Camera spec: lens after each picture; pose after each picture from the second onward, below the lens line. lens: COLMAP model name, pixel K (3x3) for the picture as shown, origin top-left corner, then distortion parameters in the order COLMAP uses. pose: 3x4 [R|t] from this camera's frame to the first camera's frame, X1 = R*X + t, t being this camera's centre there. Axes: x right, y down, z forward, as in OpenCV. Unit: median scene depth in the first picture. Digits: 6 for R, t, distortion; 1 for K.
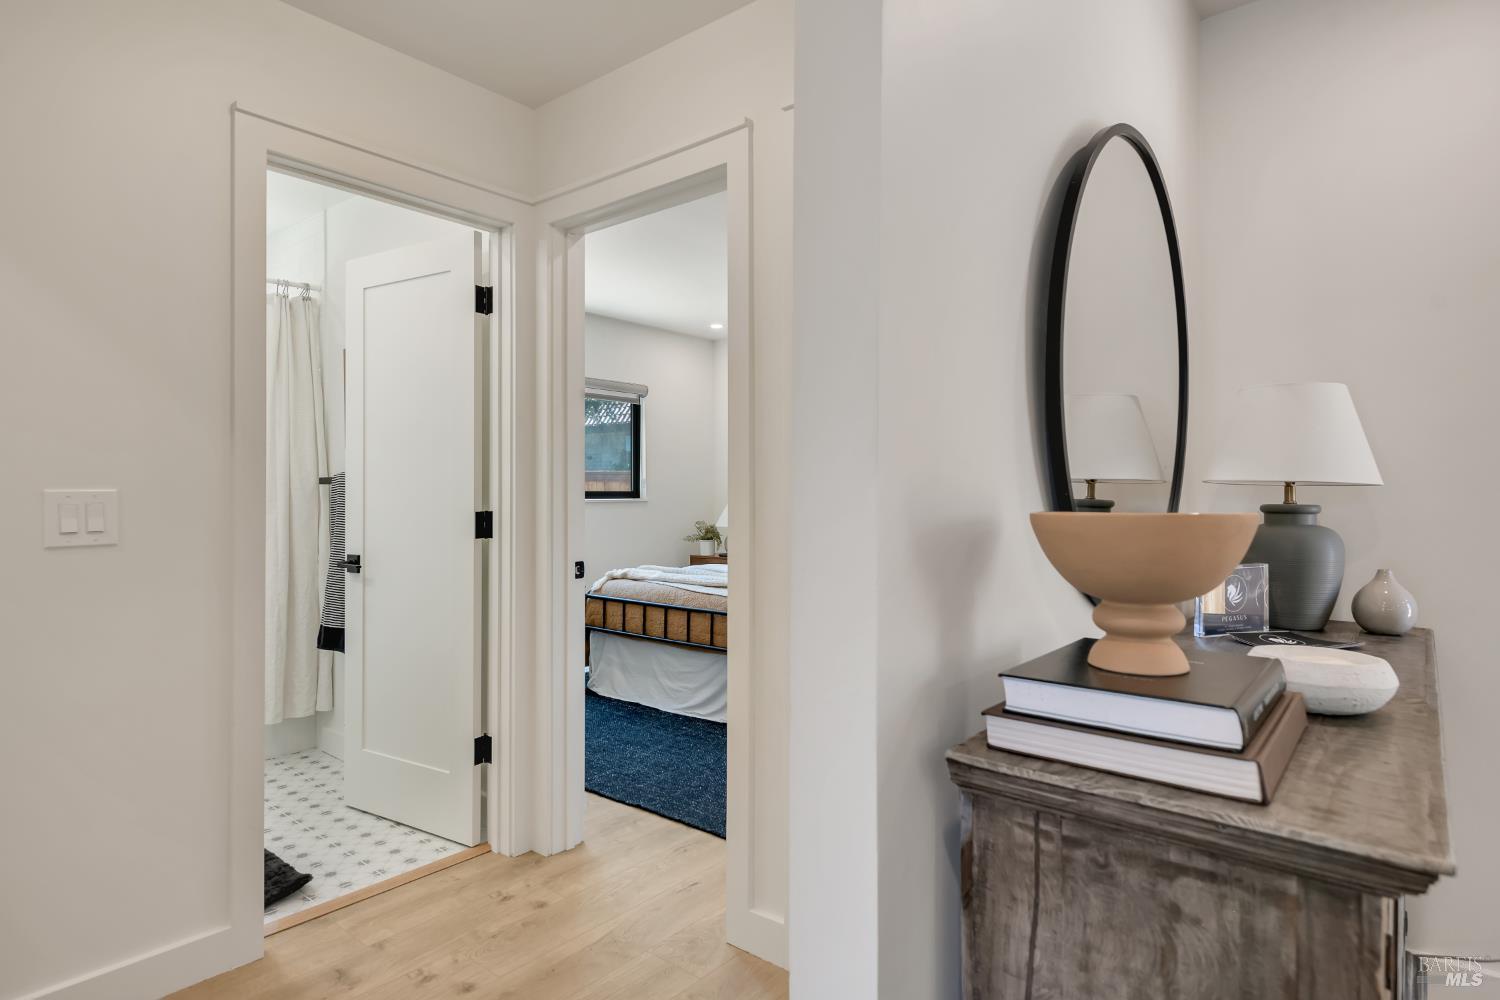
lens RADIAL K [[812.7, 0, 750.0], [0, 812.7, 500.0], [0, 0, 1]] dist [0.004112, -0.000649]
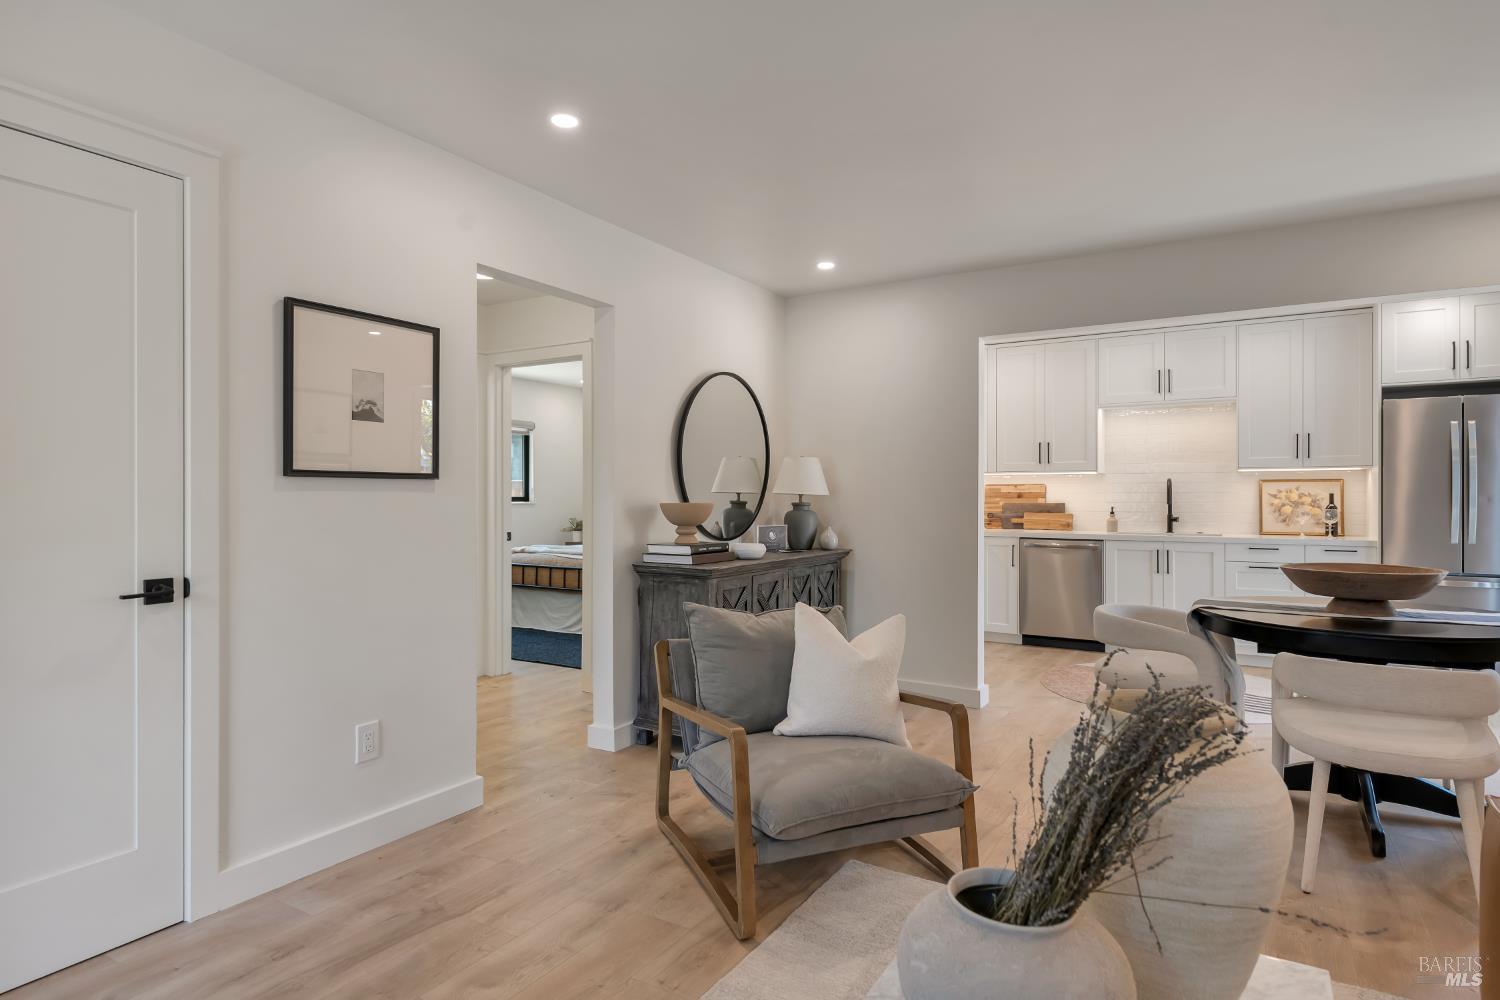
lens RADIAL K [[812.7, 0, 750.0], [0, 812.7, 500.0], [0, 0, 1]] dist [0.004112, -0.000649]
pose [[0.988749, 0.000068, 0.149584, 0.049088], [0.000909, 0.999979, -0.006460, 0.006525], [-0.149582, 0.006523, 0.988728, -0.679105]]
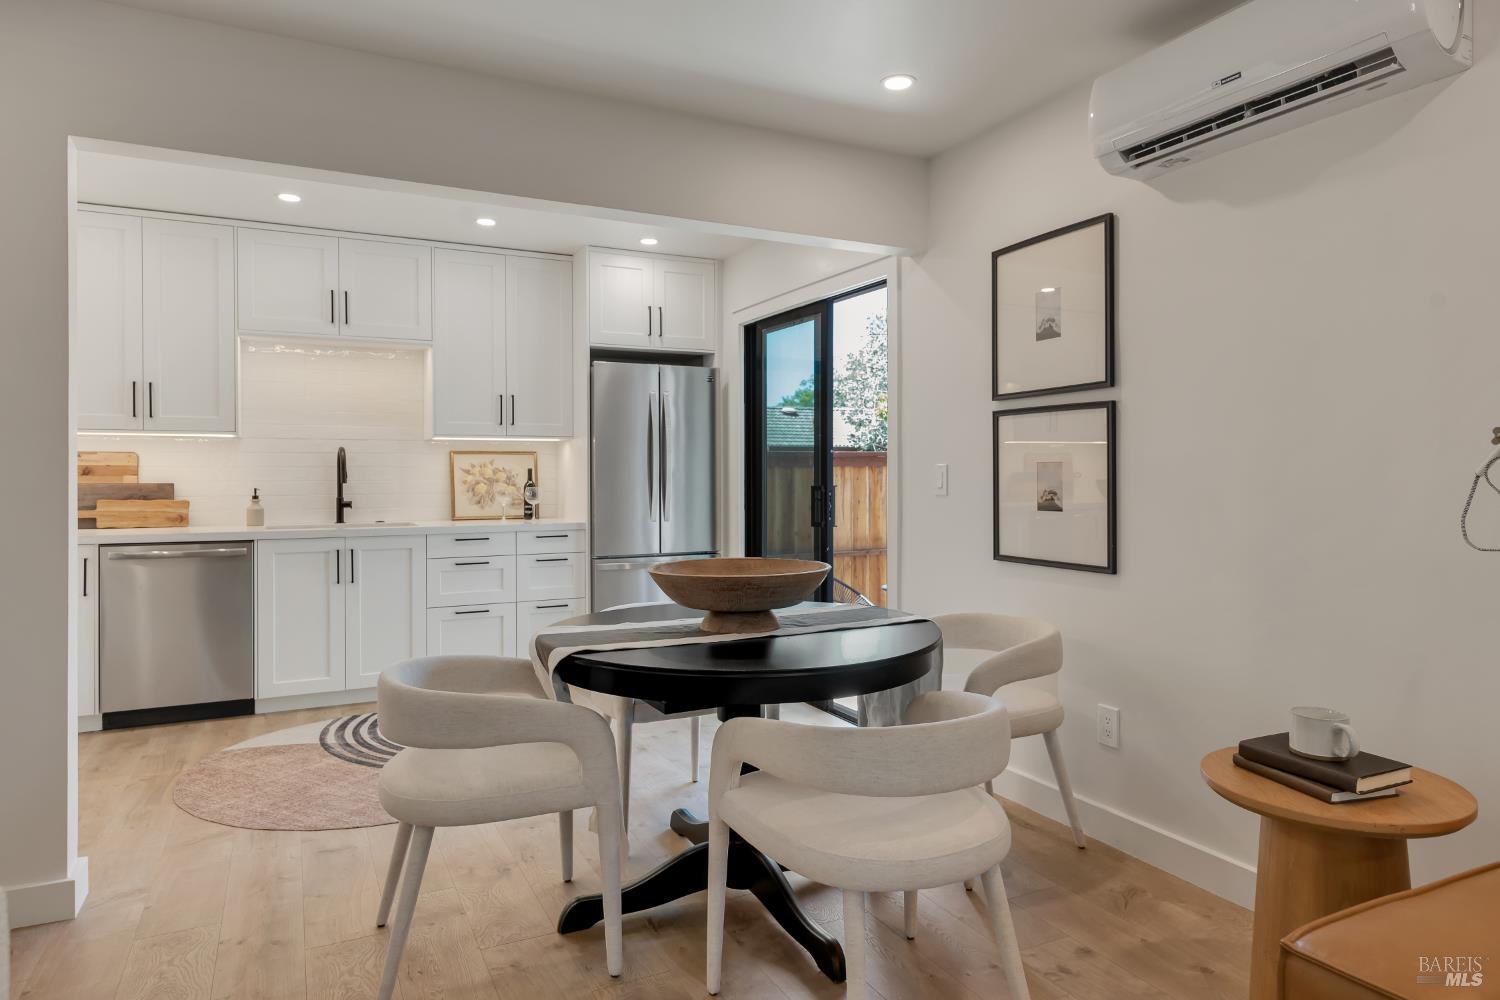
lens RADIAL K [[923.3, 0, 757.6], [0, 923.3, 468.8], [0, 0, 1]] dist [0.009080, 0.001140]
pose [[0.393312, 0.004459, 0.919394, 0.139418], [0.011881, 0.999880, -0.009932, 0.004908], [-0.919328, 0.014830, 0.393212, -0.294488]]
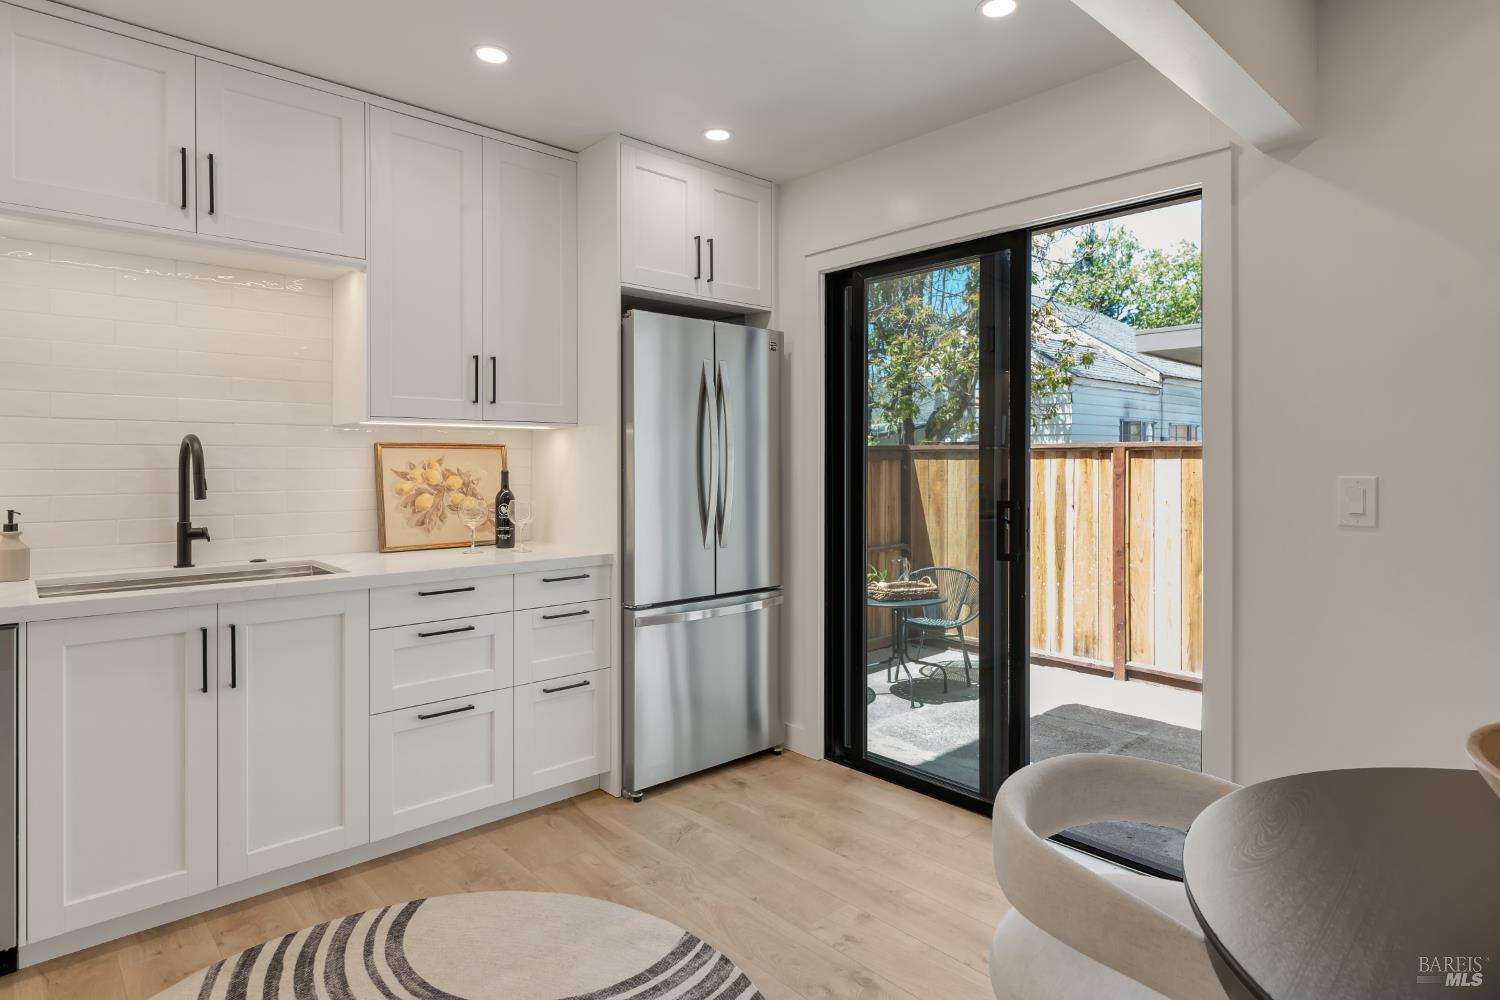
lens RADIAL K [[814.4, 0, 757.5], [0, 814.4, 461.7], [0, 0, 1]] dist [0.003426, -0.000630]
pose [[0.128496, 0.000528, 0.991710, 0.479633], [0.008678, 0.999961, -0.001657, -0.016834], [-0.991672, 0.008819, 0.128486, 0.172413]]
